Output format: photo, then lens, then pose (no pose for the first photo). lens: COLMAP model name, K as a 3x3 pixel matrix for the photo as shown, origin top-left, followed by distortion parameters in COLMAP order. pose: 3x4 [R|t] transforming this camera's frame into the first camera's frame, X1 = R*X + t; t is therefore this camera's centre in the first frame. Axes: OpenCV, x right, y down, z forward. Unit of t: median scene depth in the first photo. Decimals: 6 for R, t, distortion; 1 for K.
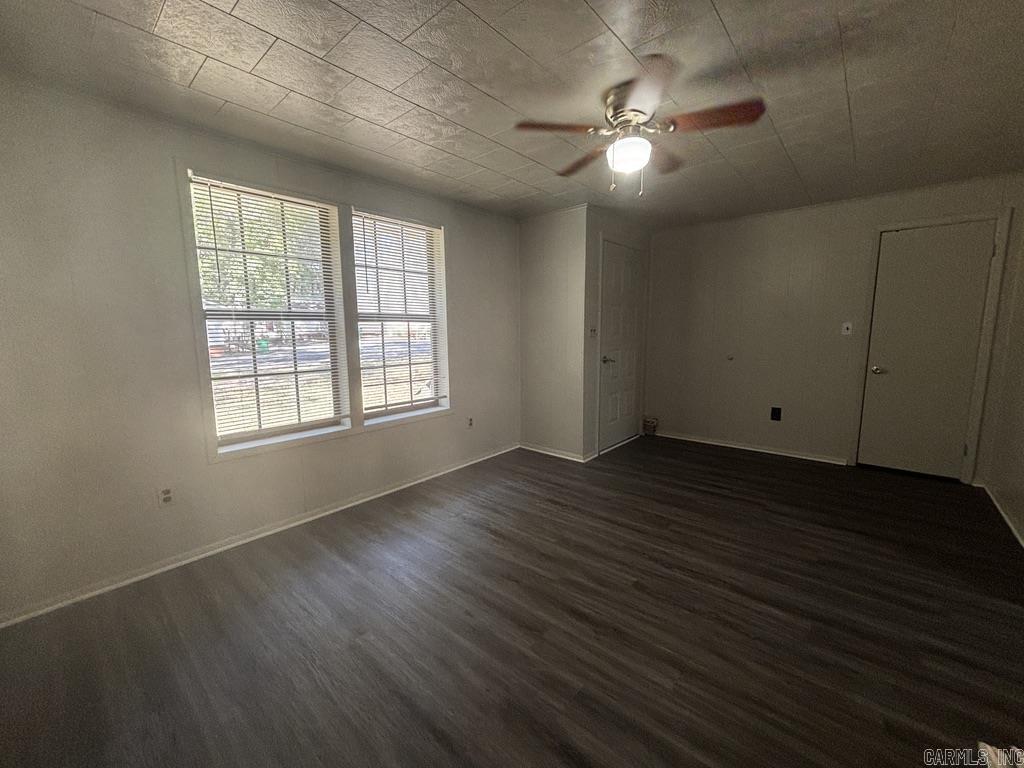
lens RADIAL K [[413.6, 0, 505.2], [0, 413.6, 383.5], [0, 0, 1]] dist [-0.000762, -0.000607]
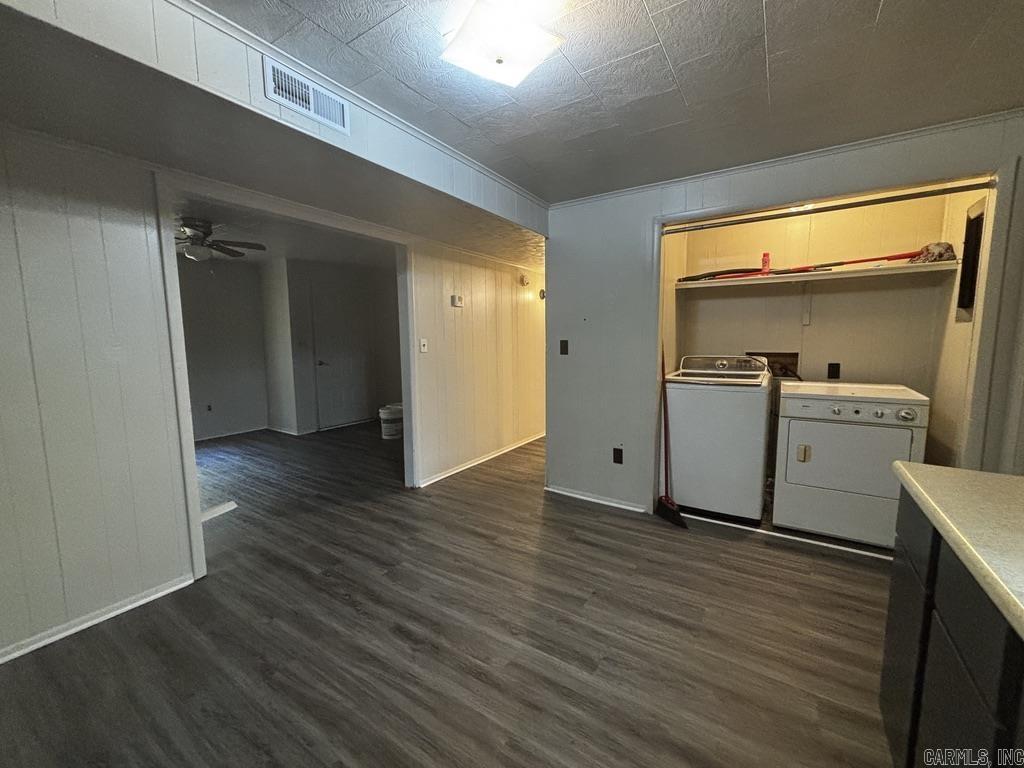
lens RADIAL K [[413.6, 0, 505.2], [0, 413.6, 383.5], [0, 0, 1]] dist [-0.000762, -0.000607]
pose [[0.990382, -0.017090, 0.137303, 1.024028], [0.019979, 0.999607, -0.019688, 0.076355], [-0.136913, 0.022242, 0.990333, -0.755882]]
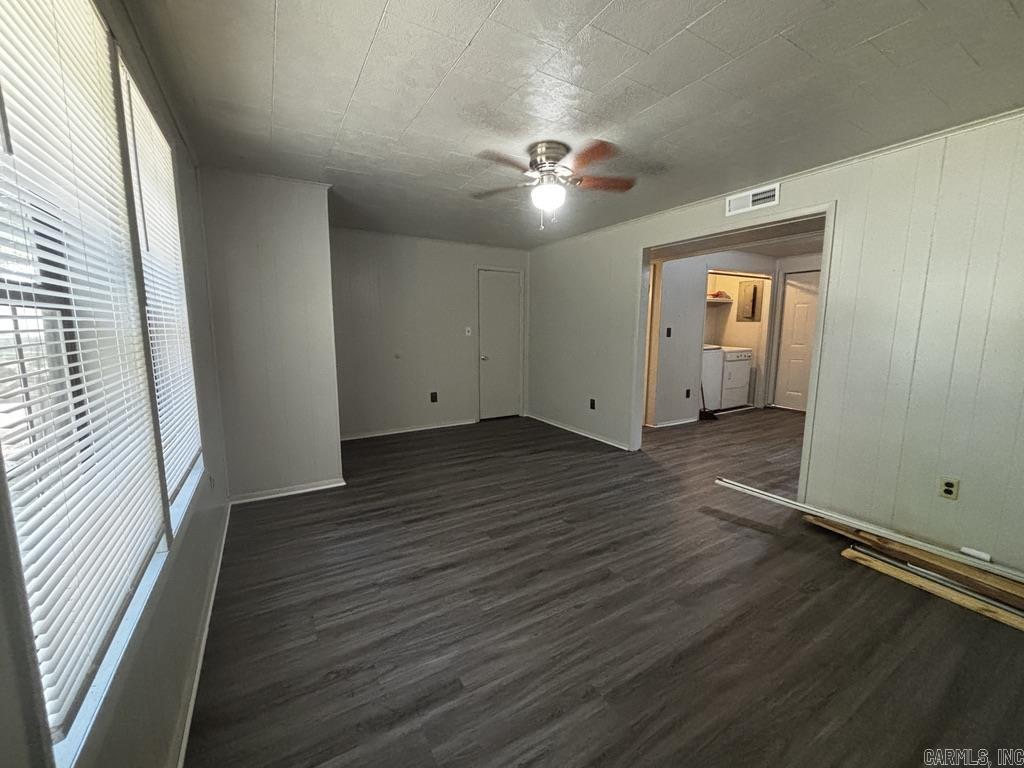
lens RADIAL K [[413.6, 0, 505.2], [0, 413.6, 383.5], [0, 0, 1]] dist [-0.000762, -0.000607]
pose [[0.318329, -0.122864, 0.939985, -0.738911], [0.126076, 0.988244, 0.086475, -0.080297], [-0.939559, 0.090982, 0.330077, 0.539647]]
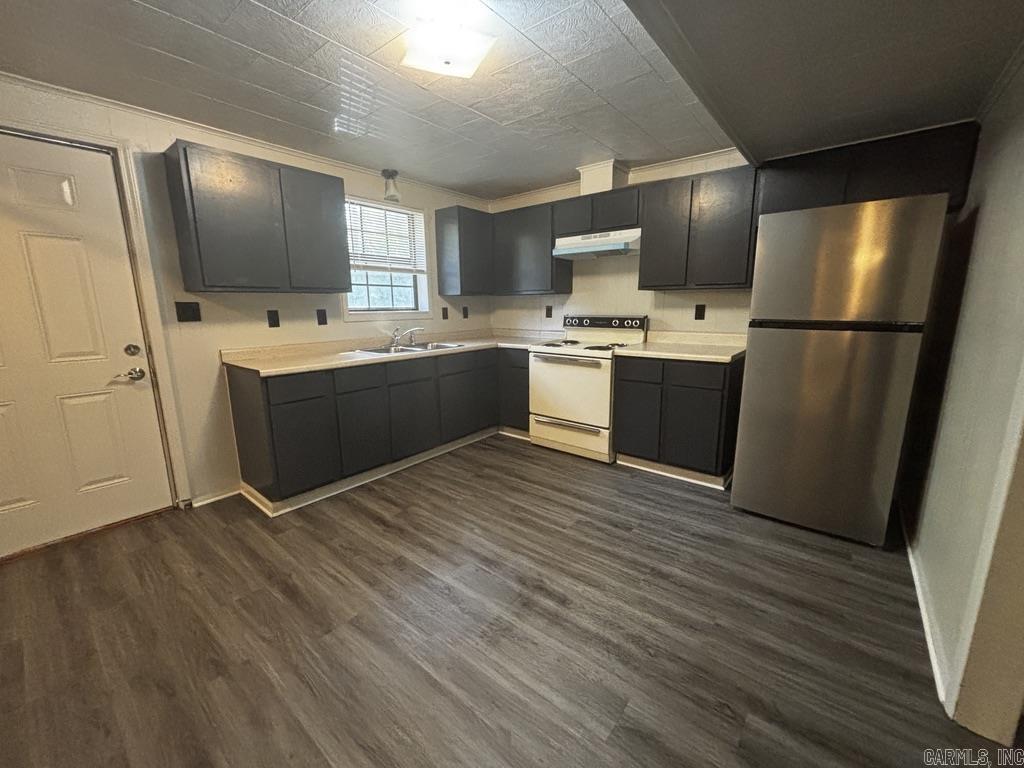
lens RADIAL K [[413.6, 0, 505.2], [0, 413.6, 383.5], [0, 0, 1]] dist [-0.000762, -0.000607]
pose [[-0.999252, 0.025626, -0.028945, 1.039106], [0.014923, 0.946390, 0.322683, -0.081721], [0.035662, 0.322009, -0.946065, 0.492213]]
